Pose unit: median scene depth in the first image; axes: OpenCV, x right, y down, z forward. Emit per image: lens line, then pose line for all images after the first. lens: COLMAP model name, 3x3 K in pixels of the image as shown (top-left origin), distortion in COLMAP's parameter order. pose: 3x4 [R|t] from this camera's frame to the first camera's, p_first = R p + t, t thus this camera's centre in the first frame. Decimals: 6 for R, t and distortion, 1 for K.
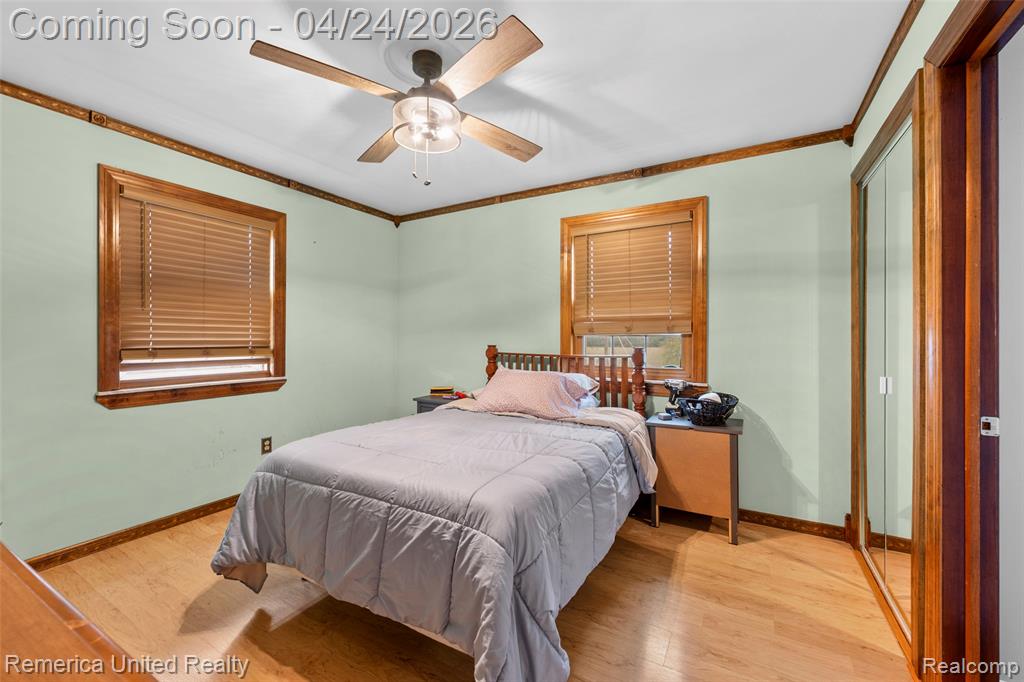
lens RADIAL K [[412.8, 0, 510.2], [0, 412.8, 339.5], [0, 0, 1]] dist [0.001714, -0.000953]
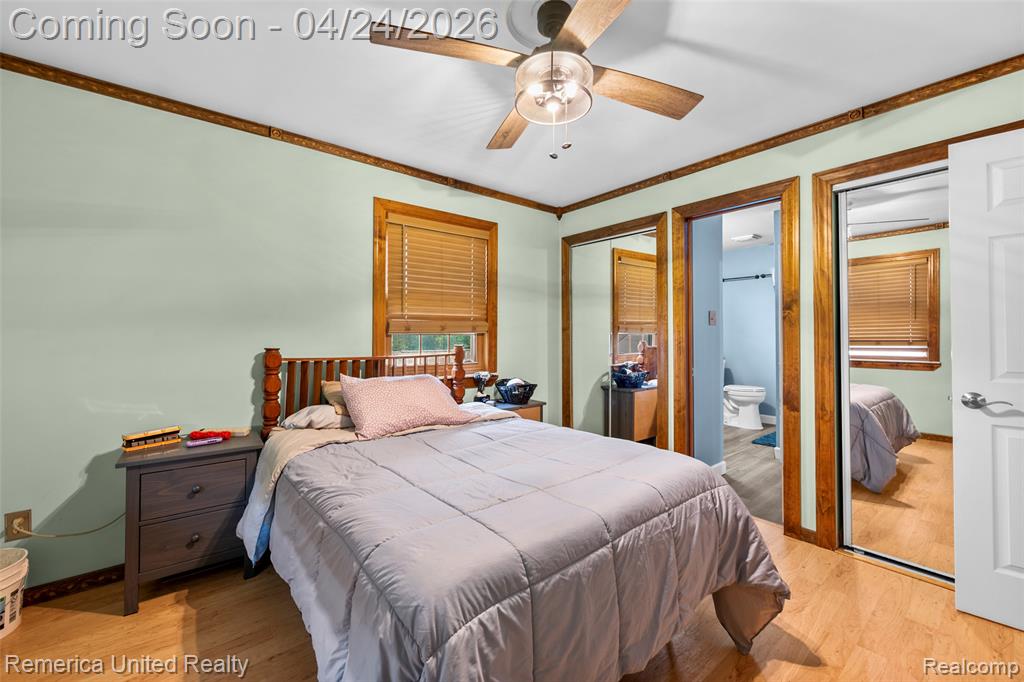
lens RADIAL K [[412.8, 0, 509.1], [0, 412.8, 335.2], [0, 0, 1]] dist [0.001714, -0.000953]
pose [[0.349630, -0.003452, 0.936881, -0.647273], [0.002838, 0.999993, 0.002625, -0.009454], [-0.936884, 0.001741, 0.349637, 0.492609]]
